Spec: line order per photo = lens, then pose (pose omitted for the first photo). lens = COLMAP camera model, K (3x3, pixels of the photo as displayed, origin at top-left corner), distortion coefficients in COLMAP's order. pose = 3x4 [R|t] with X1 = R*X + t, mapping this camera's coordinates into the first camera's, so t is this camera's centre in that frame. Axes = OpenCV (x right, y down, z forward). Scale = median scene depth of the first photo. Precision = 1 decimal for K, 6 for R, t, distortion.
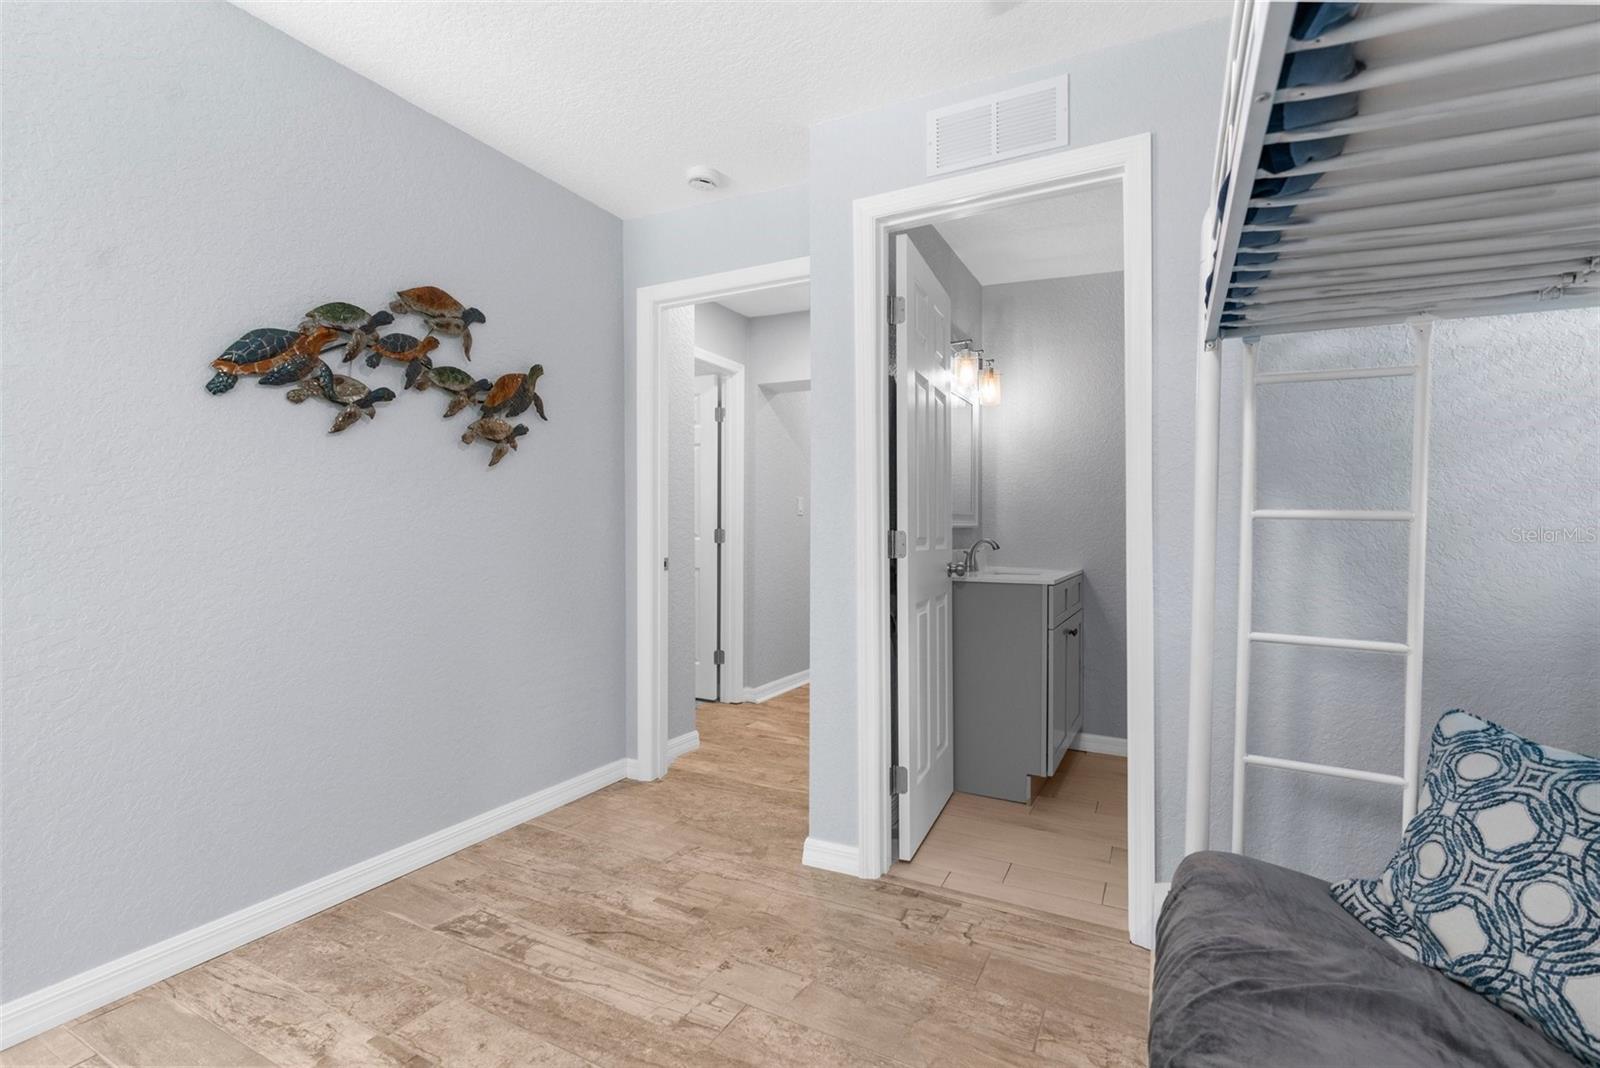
lens RADIAL K [[727.6, 0, 800.1], [0, 727.6, 532.1], [0, 0, 1]] dist [-0.005410, 0.000544]
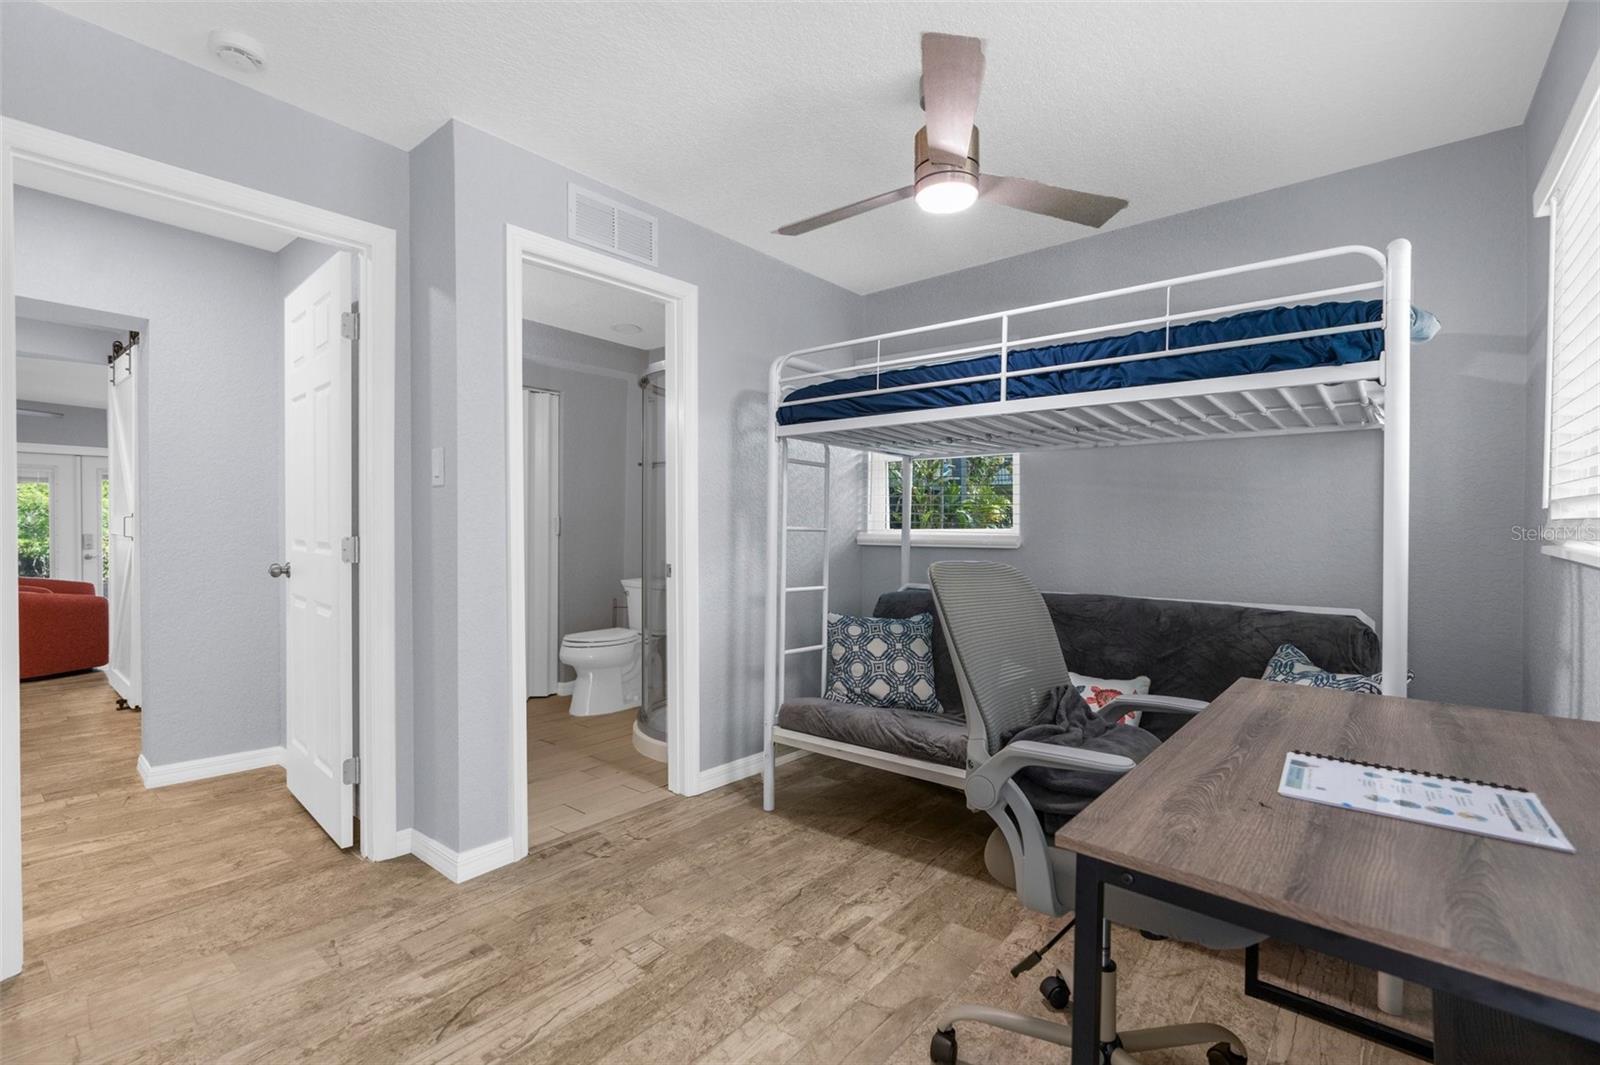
lens RADIAL K [[727.6, 0, 798.7], [0, 727.6, 537.8], [0, 0, 1]] dist [-0.005410, 0.000544]
pose [[0.209345, -0.020372, 0.977630, -1.005757], [-0.002759, 0.999767, 0.021424, -0.032695], [-0.977838, -0.007182, 0.209240, 0.425043]]
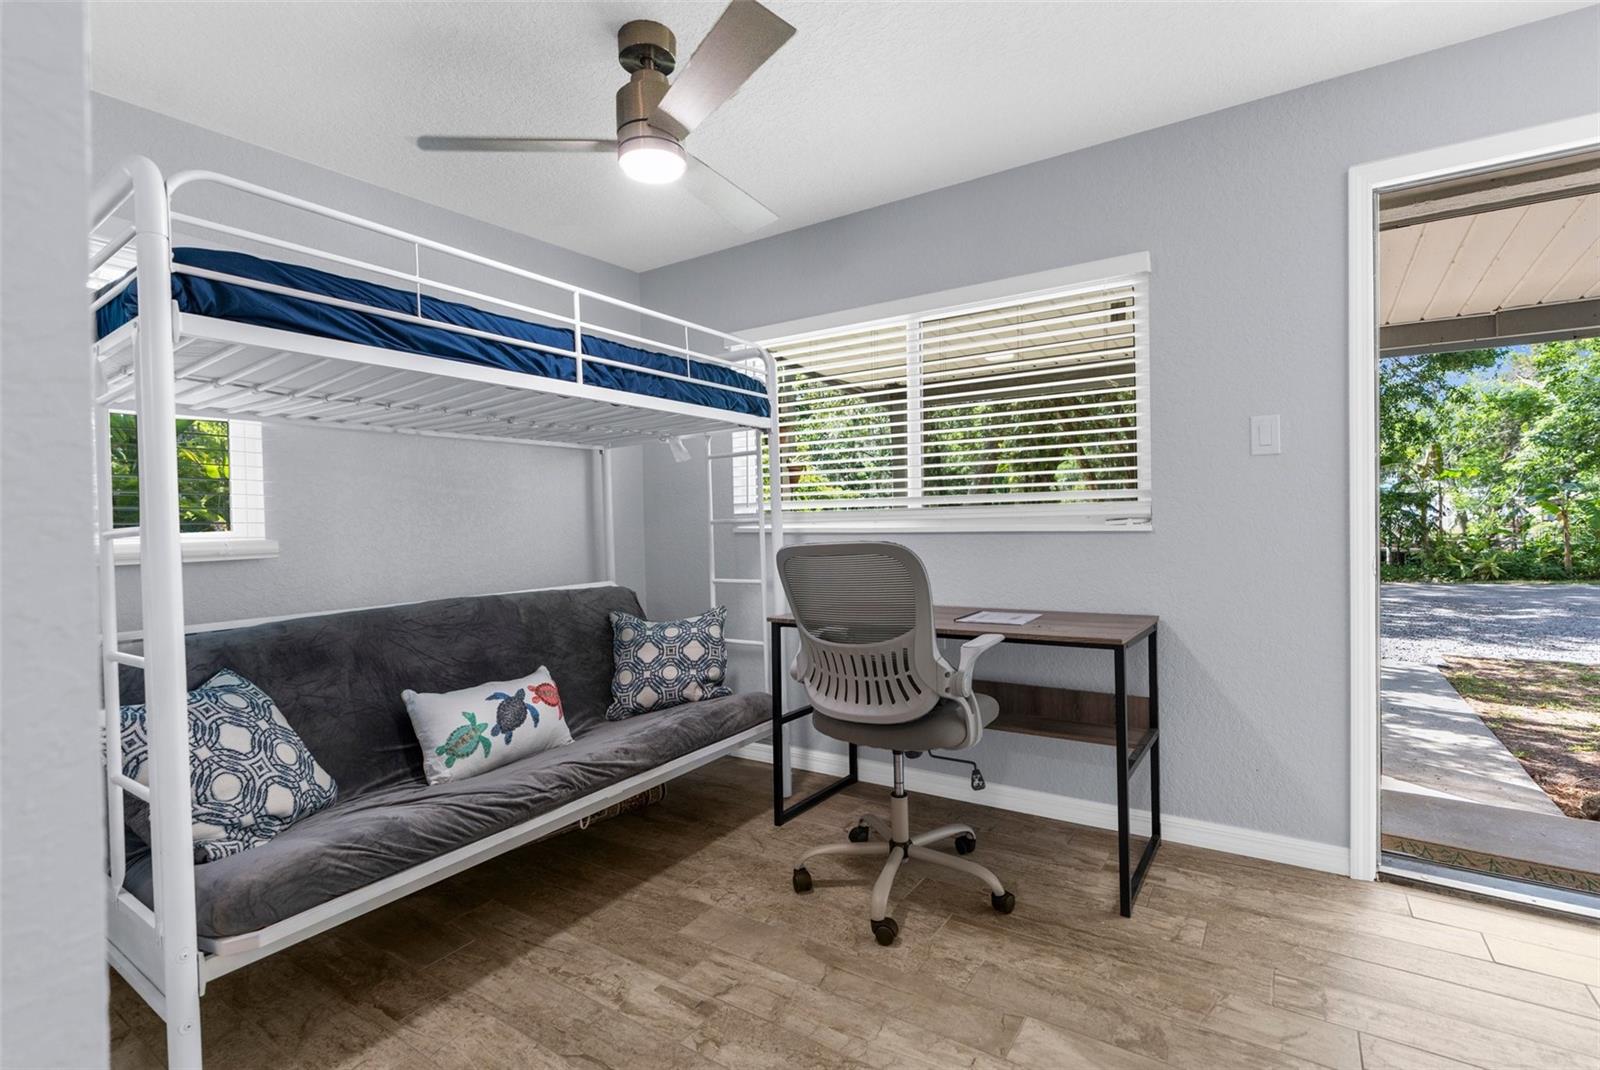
lens RADIAL K [[727.6, 0, 807.3], [0, 727.6, 531.5], [0, 0, 1]] dist [-0.005410, 0.000544]
pose [[-0.993689, 0.018023, 0.110714, -0.235420], [0.019578, 0.999724, 0.012971, -0.015433], [-0.110450, 0.015056, -0.993768, 1.398586]]
